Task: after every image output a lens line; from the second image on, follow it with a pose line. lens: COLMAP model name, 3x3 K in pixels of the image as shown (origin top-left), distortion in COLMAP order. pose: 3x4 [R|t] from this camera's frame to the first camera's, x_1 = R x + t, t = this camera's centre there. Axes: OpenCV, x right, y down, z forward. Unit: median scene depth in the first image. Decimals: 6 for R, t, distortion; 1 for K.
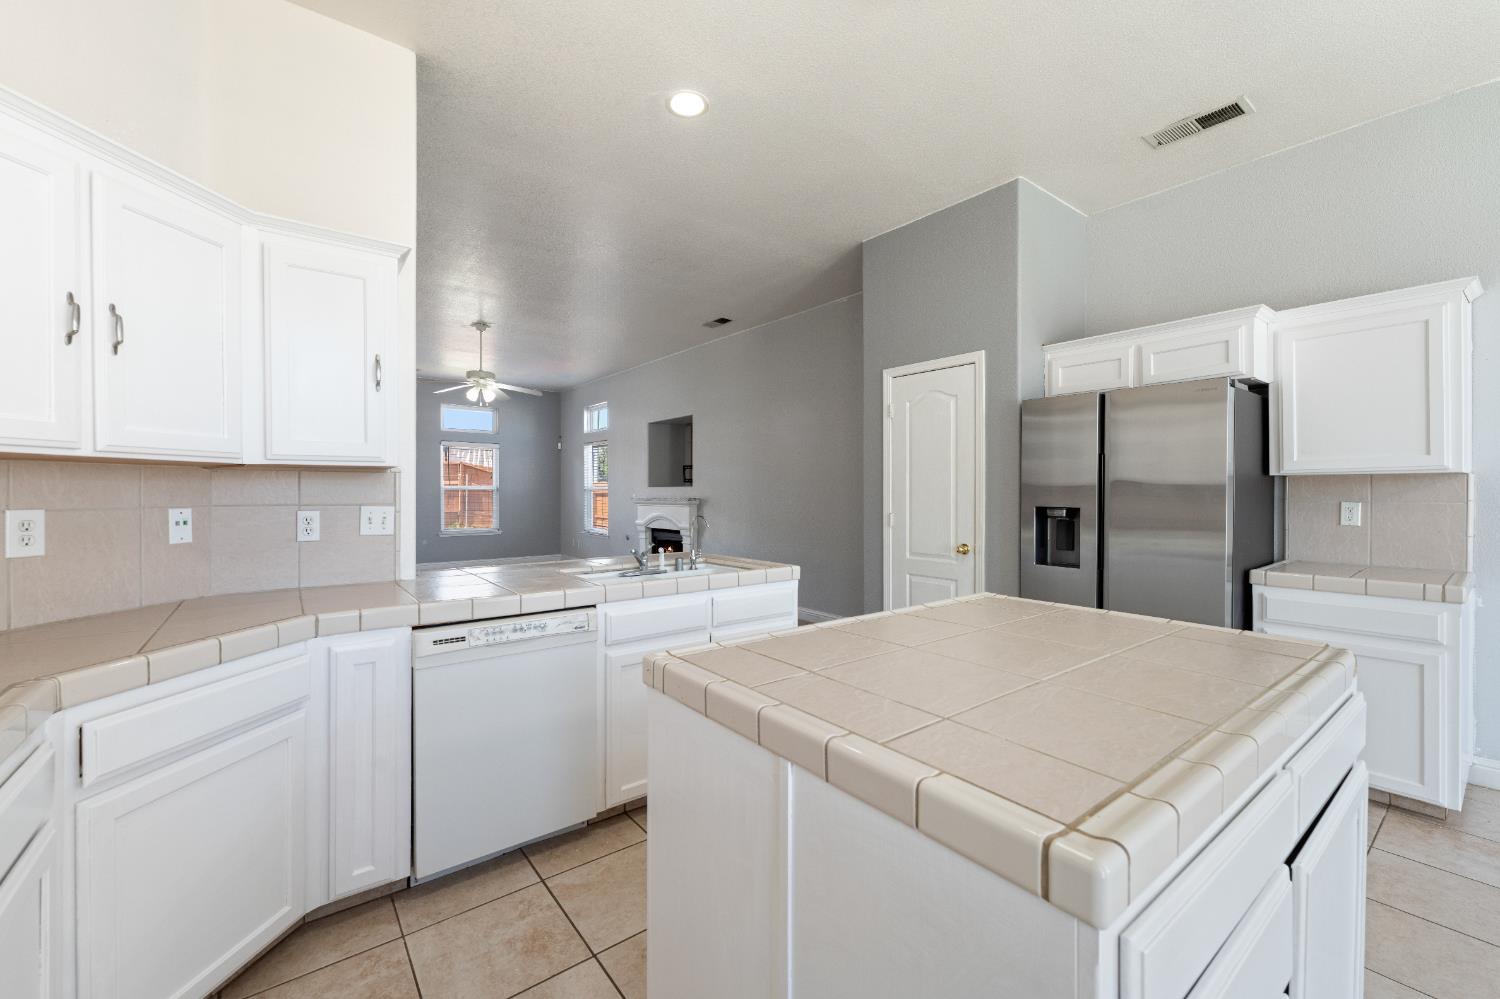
lens RADIAL K [[607.9, 0, 742.3], [0, 607.9, 490.1], [0, 0, 1]] dist [-0.001797, -0.000248]
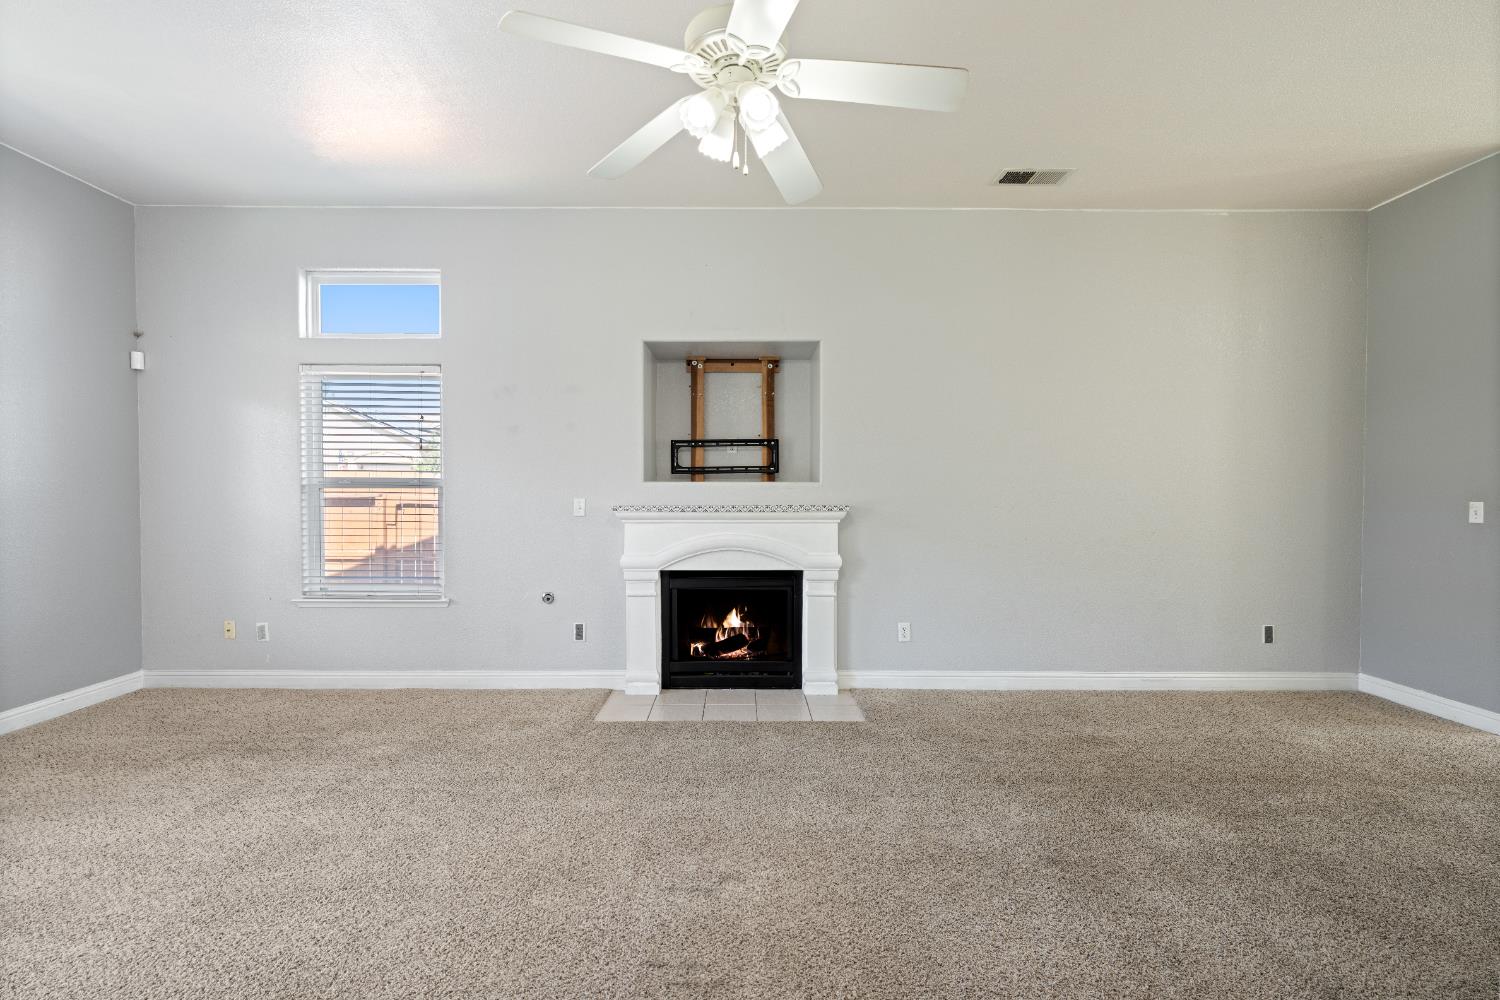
lens RADIAL K [[666.7, 0, 749.2], [0, 666.7, 504.8], [0, 0, 1]] dist [0.002246, -0.000261]
pose [[0.614327, -0.013773, 0.788932, -0.557110], [-0.002009, 0.999817, 0.019019, 0.002411], [-0.789049, -0.013269, 0.614187, 0.698527]]
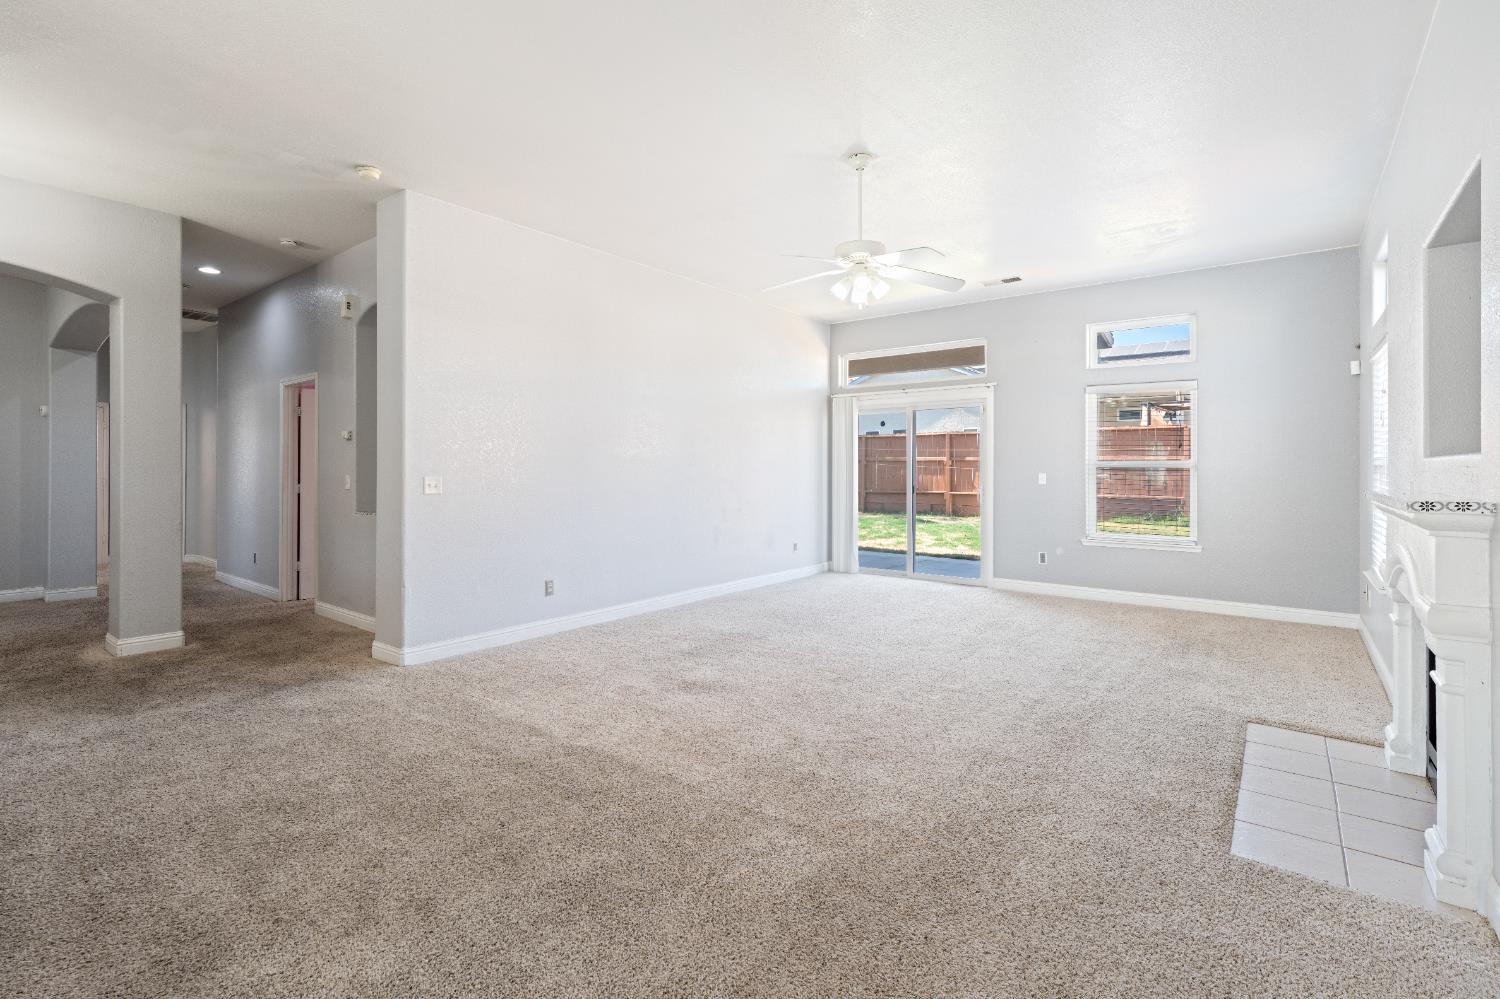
lens RADIAL K [[688.3, 0, 751.7], [0, 688.3, 469.0], [0, 0, 1]] dist [0.003140, 0.000761]
pose [[0.244764, 0.002669, -0.969579, 0.110102], [-0.003073, 0.999993, 0.001977, 0.000936], [0.969578, 0.002496, 0.244771, 0.651463]]
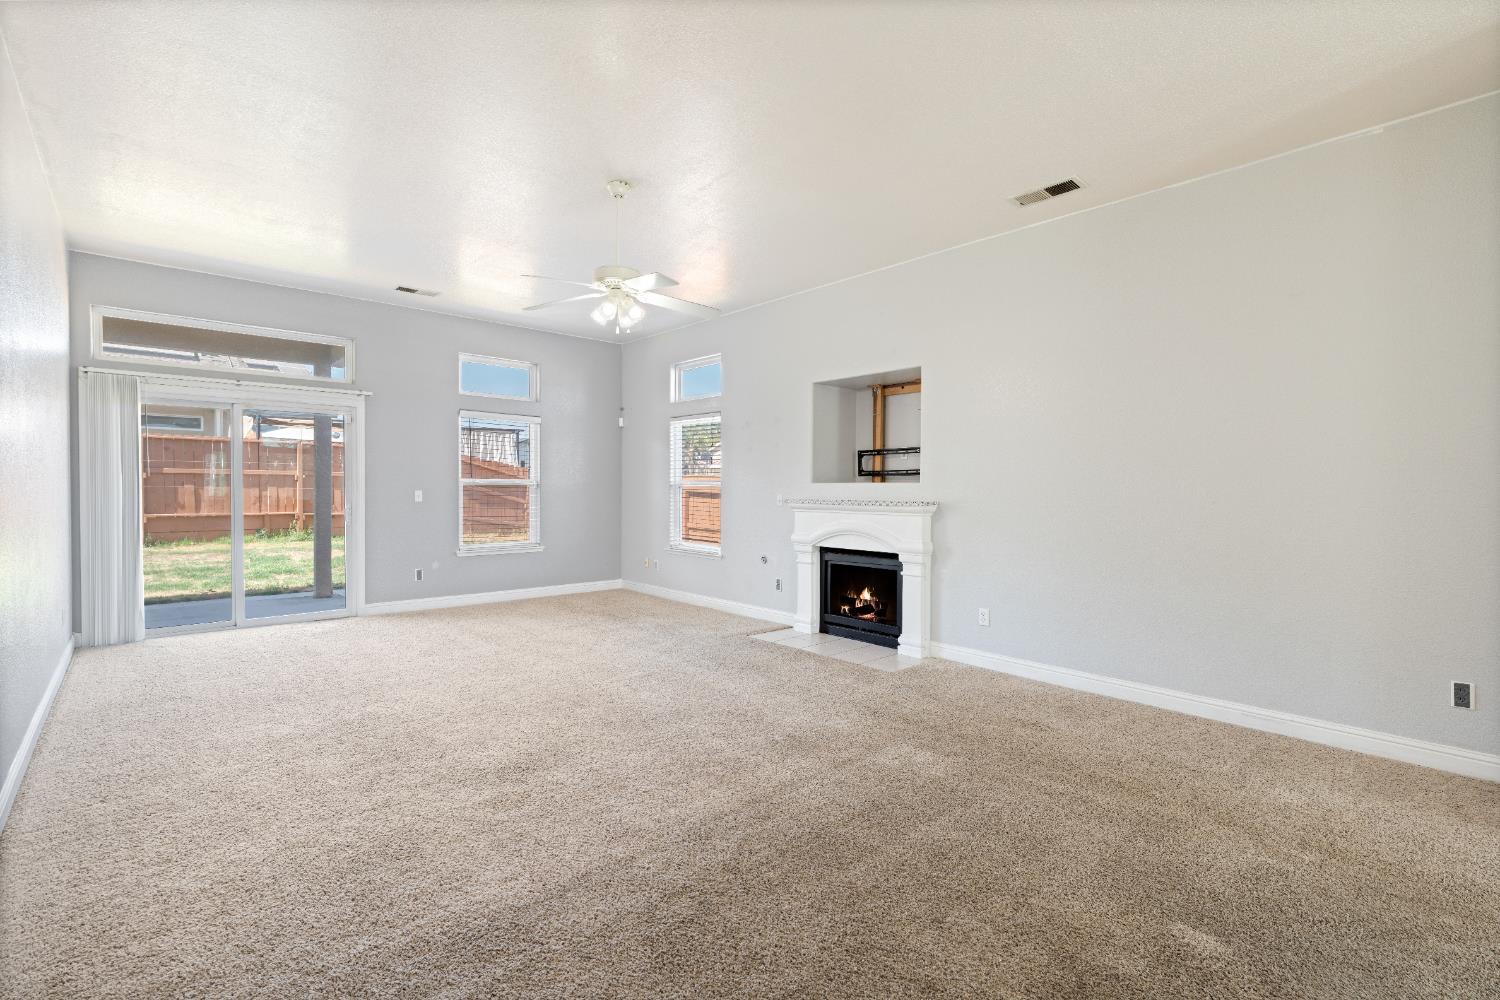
lens RADIAL K [[666.7, 0, 749.2], [0, 666.7, 504.8], [0, 0, 1]] dist [0.002246, -0.000261]
pose [[0.997195, 0.005646, 0.074630, -0.303702], [-0.007574, 0.999644, 0.025583, 0.000253], [-0.074459, -0.026076, 0.996883, 0.332647]]
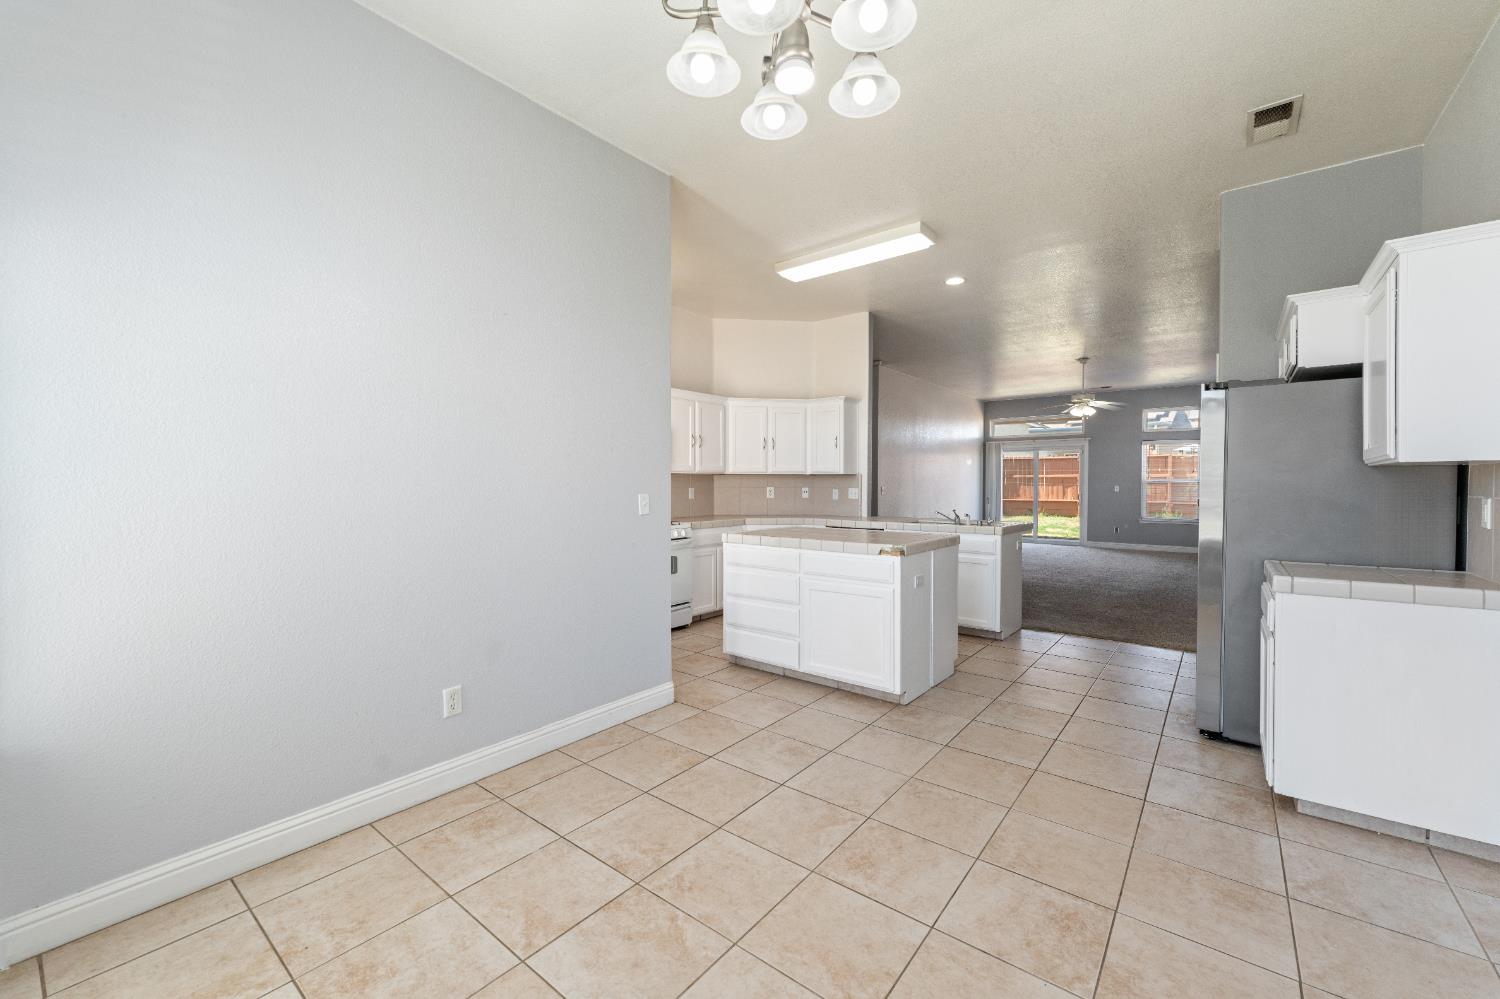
lens RADIAL K [[607.9, 0, 742.3], [0, 607.9, 490.1], [0, 0, 1]] dist [-0.001797, -0.000248]
pose [[0.236850, 0.012536, -0.971465, 0.594089], [-0.001803, 0.999921, 0.012464, 0.000593], [0.971545, -0.001201, 0.236854, -0.039664]]
